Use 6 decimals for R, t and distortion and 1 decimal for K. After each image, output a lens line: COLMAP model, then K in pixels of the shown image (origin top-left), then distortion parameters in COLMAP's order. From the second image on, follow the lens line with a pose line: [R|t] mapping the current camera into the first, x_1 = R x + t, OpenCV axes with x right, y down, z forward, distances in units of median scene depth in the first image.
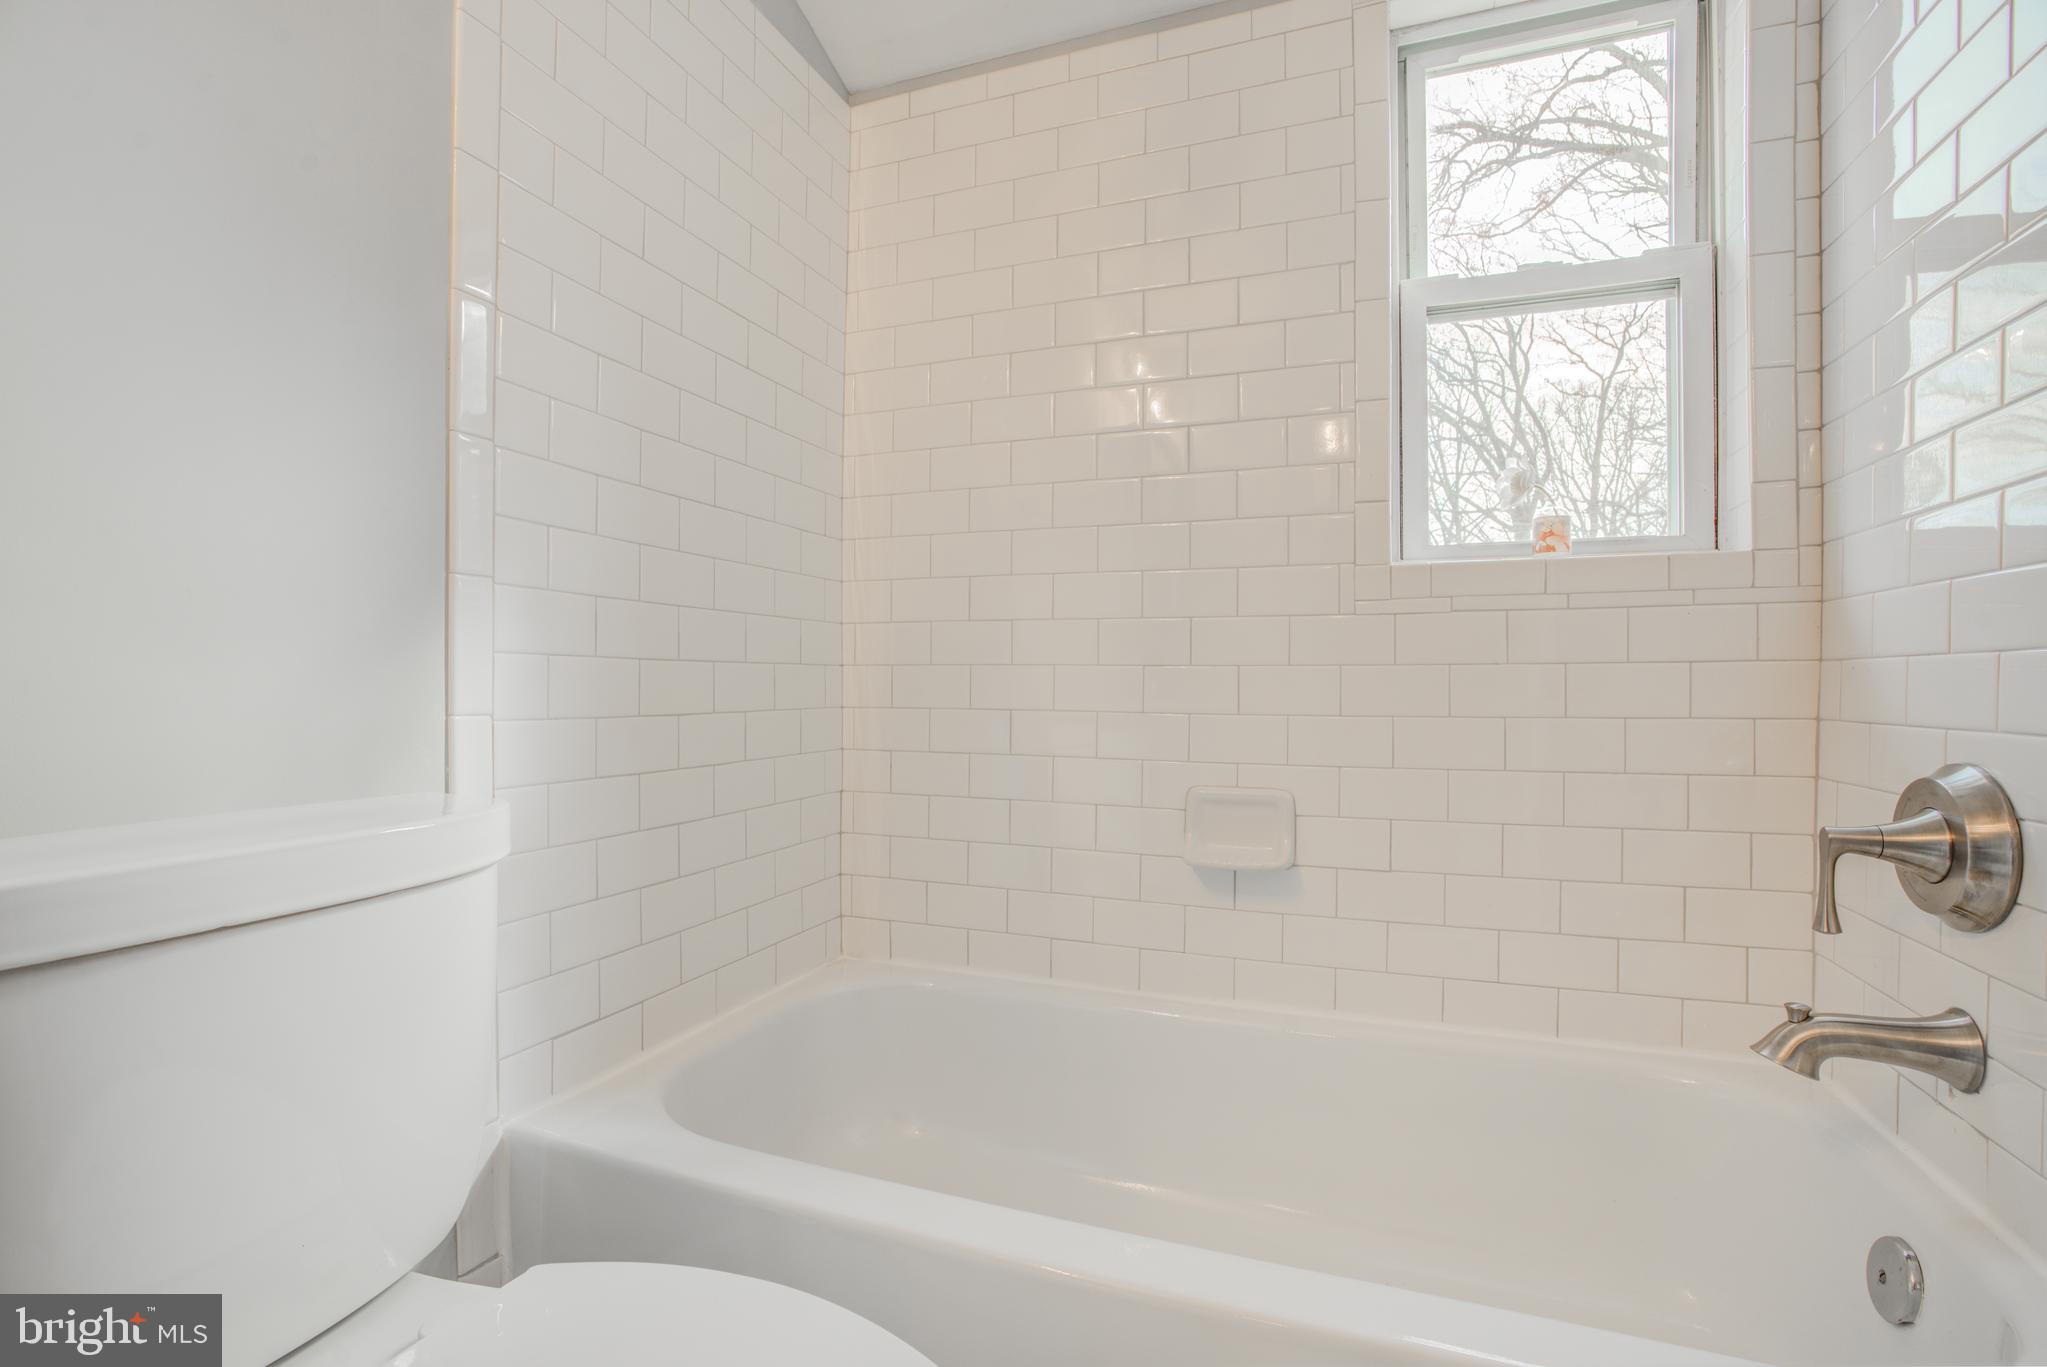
lens RADIAL K [[930.8, 0, 1031.7], [0, 930.8, 648.5], [0, 0, 1]] dist [-0.057565, 0.022603]
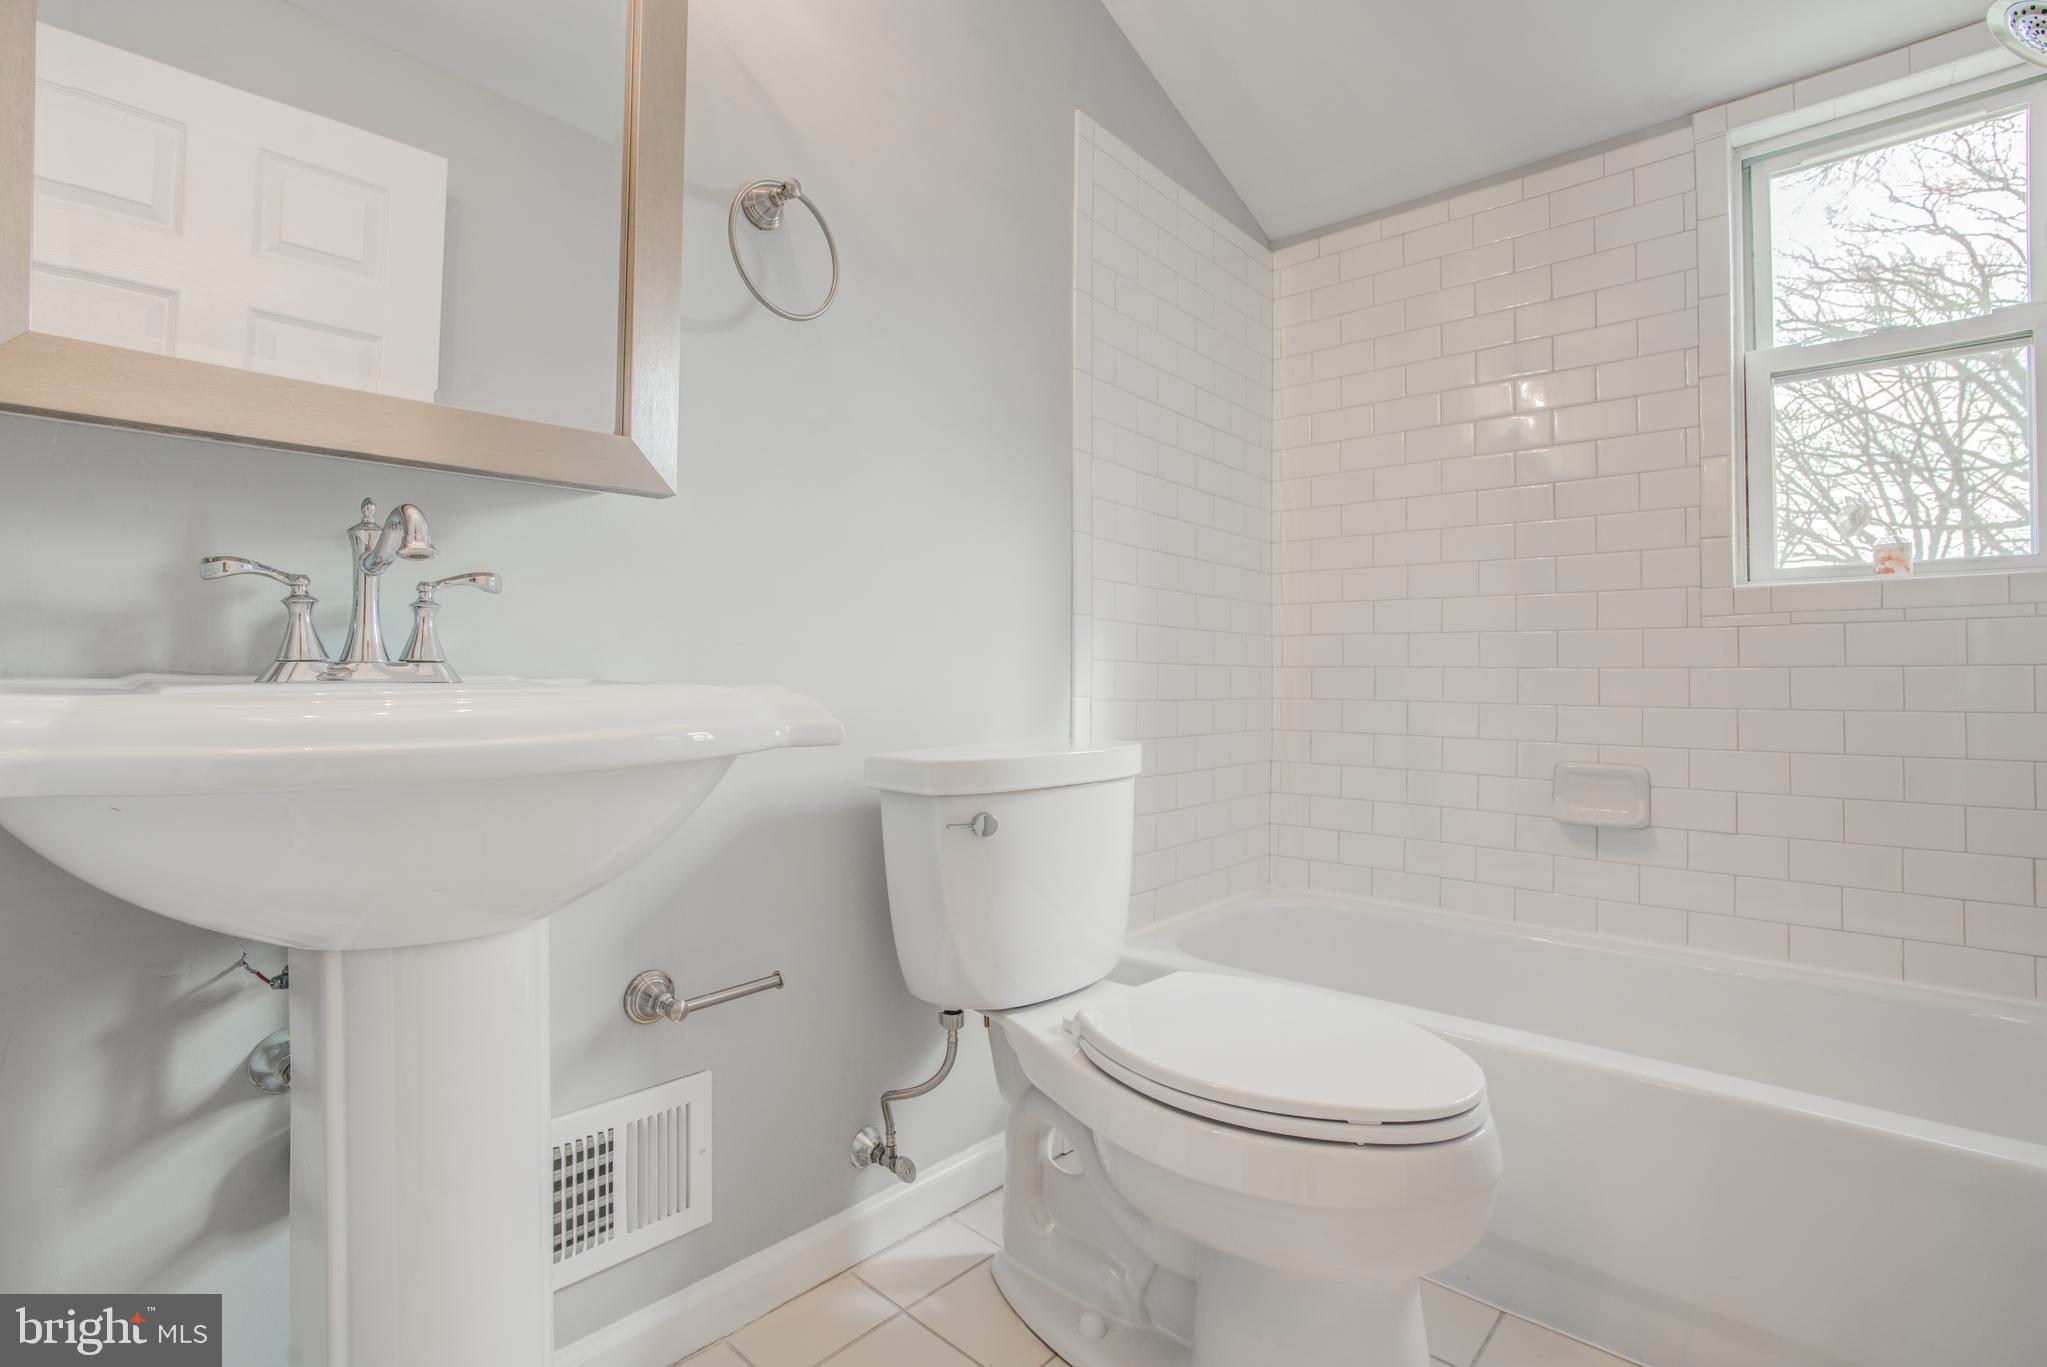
lens RADIAL K [[930.8, 0, 1031.7], [0, 930.8, 648.5], [0, 0, 1]] dist [-0.057565, 0.022603]
pose [[0.932435, -0.006870, -0.361272, -0.052327], [0.006414, 0.999976, -0.002462, -0.010158], [0.361281, -0.000021, 0.932457, -0.464948]]
